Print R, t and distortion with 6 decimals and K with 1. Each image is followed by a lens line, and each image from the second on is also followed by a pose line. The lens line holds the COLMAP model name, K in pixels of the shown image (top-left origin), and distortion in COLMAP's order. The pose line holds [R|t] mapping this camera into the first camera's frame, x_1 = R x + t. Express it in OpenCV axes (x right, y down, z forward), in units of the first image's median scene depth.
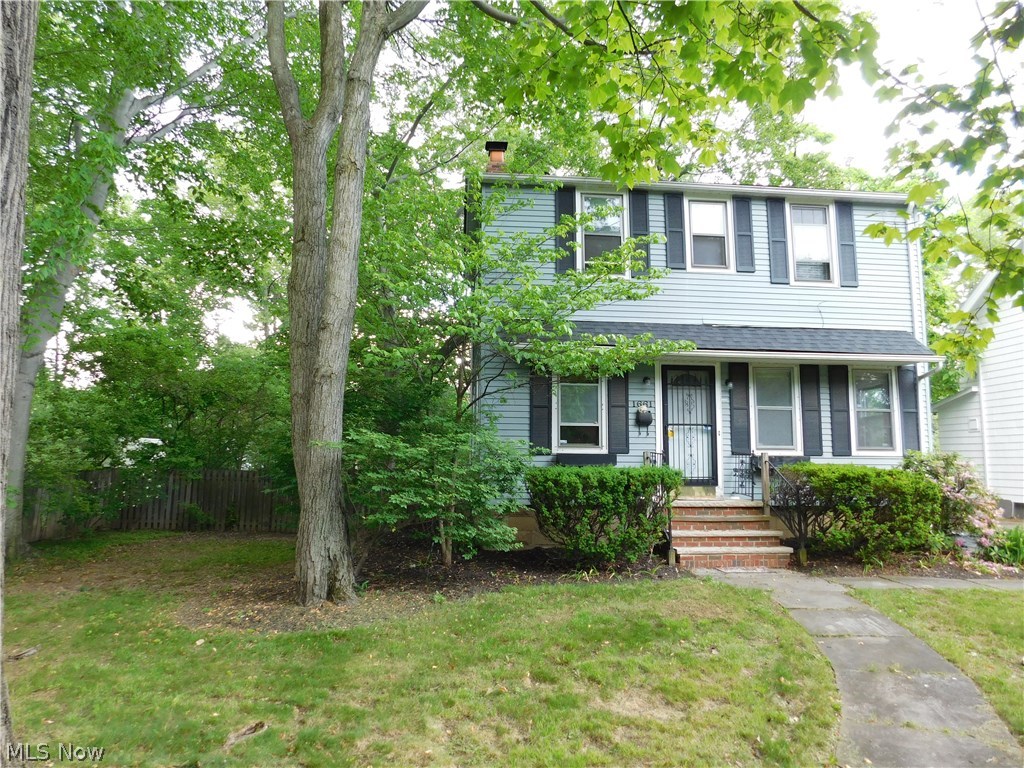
lens RADIAL K [[685.4, 0, 472.7], [0, 685.4, 382.9], [0, 0, 1]] dist [-0.026569, 0.009791]
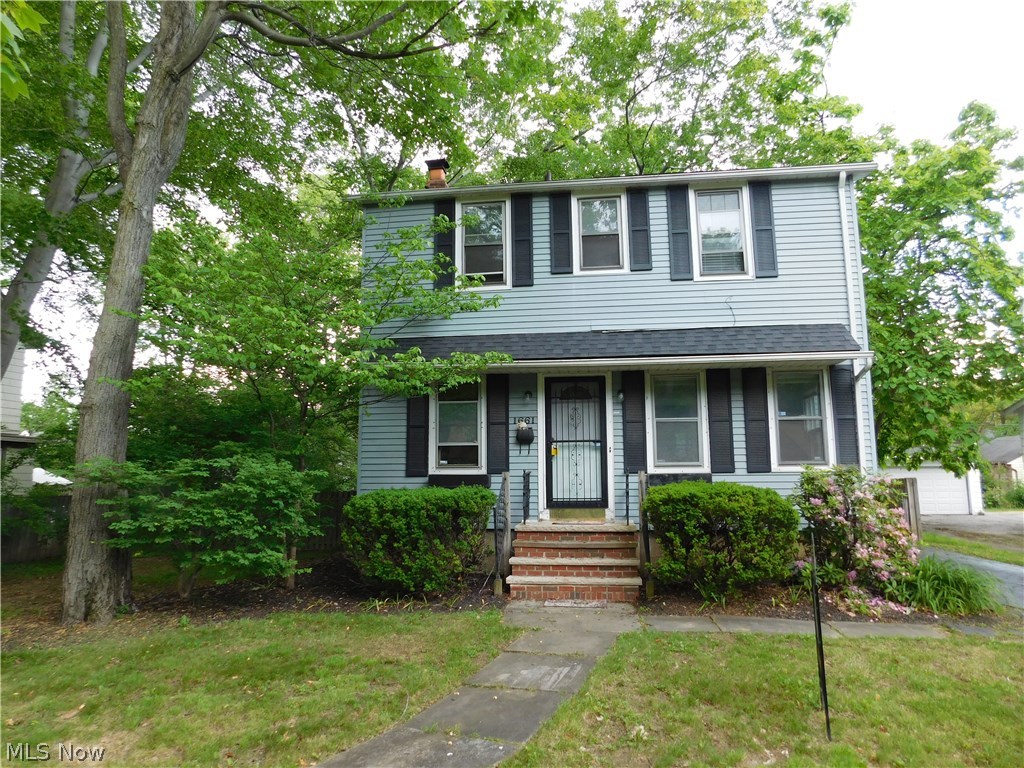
lens RADIAL K [[685.4, 0, 511.3], [0, 685.4, 381.8], [0, 0, 1]] dist [-0.026569, 0.009791]
pose [[0.974153, -0.045517, -0.221256, 0.438645], [0.039642, 0.998735, -0.030924, 0.006609], [0.222383, 0.021353, 0.974725, 0.081829]]
